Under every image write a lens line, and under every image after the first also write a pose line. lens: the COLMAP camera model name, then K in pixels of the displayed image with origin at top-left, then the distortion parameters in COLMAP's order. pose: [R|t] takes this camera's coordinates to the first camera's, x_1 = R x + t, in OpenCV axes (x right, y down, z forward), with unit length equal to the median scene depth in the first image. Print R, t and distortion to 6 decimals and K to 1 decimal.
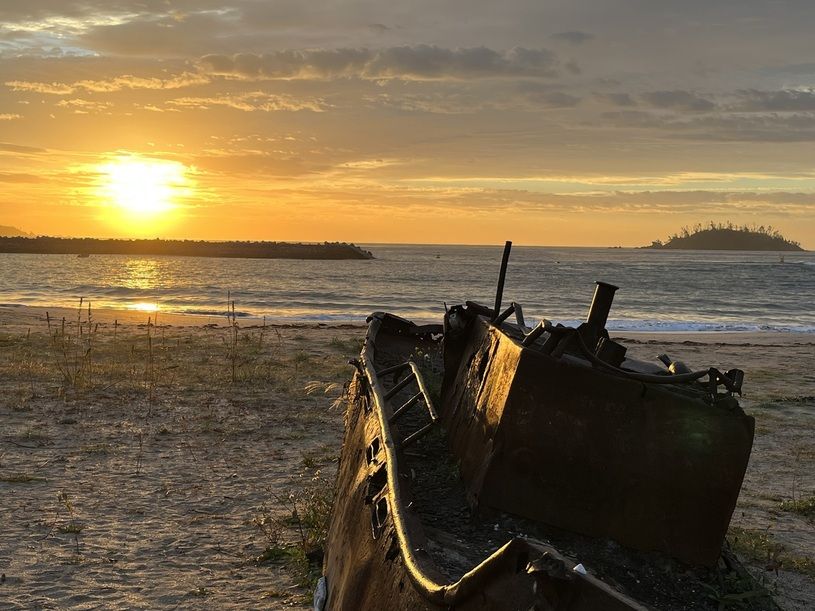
lens RADIAL K [[1051.7, 0, 414.3], [0, 1051.7, 310.9], [0, 0, 1]] dist [0.044694, 0.000000]
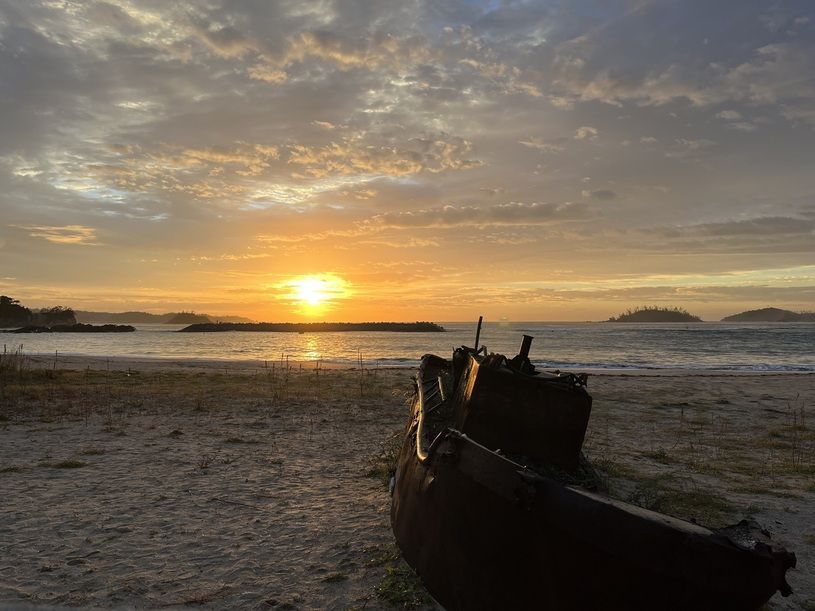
lens RADIAL K [[618.8, 0, 410.0], [0, 618.8, 328.4], [0, 0, 1]] dist [0.048745, -0.041938]
pose [[0.994513, -0.018694, -0.102925, 0.062448], [0.013026, 0.998375, -0.055470, 0.019770], [0.103795, 0.053825, 0.993141, -0.192465]]
